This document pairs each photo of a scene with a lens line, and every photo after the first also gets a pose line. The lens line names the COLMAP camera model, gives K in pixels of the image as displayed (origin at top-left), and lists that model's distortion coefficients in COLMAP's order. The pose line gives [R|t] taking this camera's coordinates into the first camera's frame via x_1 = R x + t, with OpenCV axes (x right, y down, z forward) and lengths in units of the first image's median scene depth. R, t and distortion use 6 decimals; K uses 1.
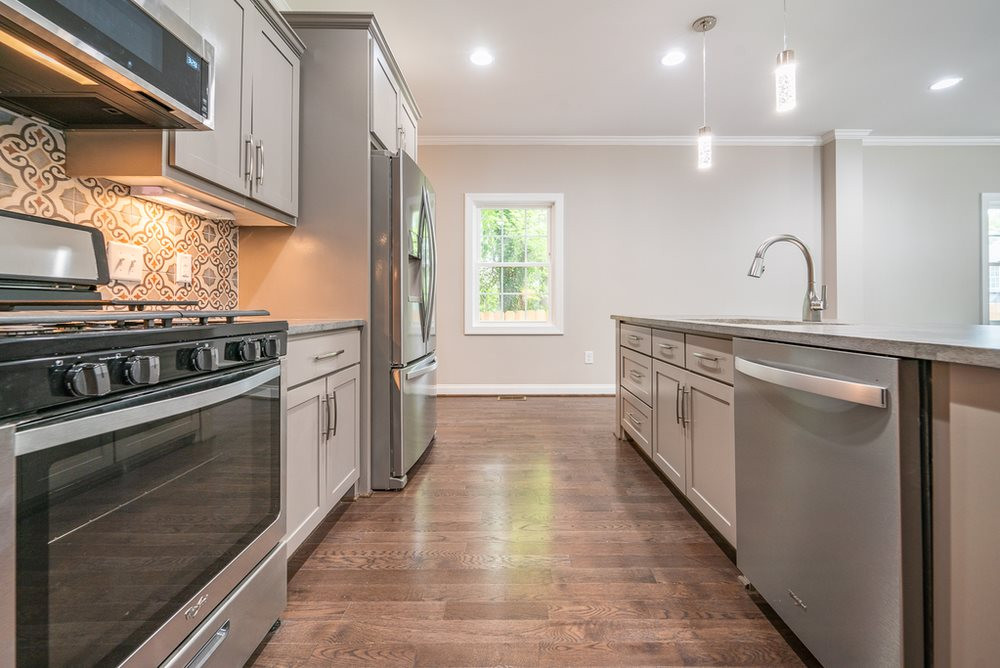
lens RADIAL K [[423.4, 0, 501.5], [0, 423.4, 285.6], [0, 0, 1]] dist [0.001108, 0.000169]
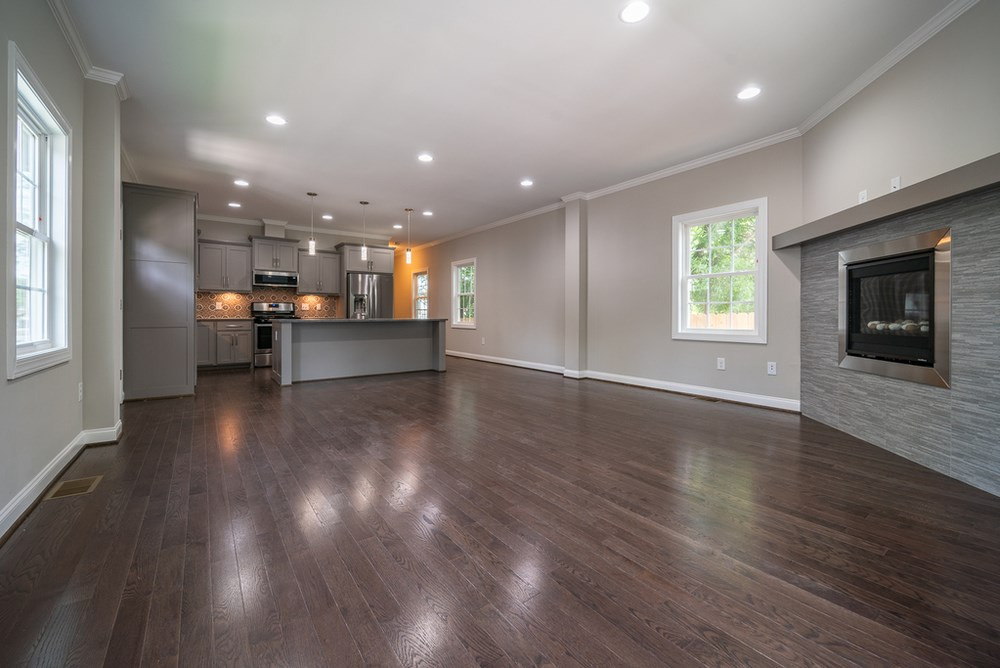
lens RADIAL K [[423.4, 0, 501.5], [0, 423.4, 285.6], [0, 0, 1]] dist [0.001108, 0.000169]
pose [[0.582408, -0.059862, -0.810689, 4.111901], [0.042827, 0.998159, -0.042937, 0.011458], [0.811768, -0.009713, 0.583900, -0.146171]]
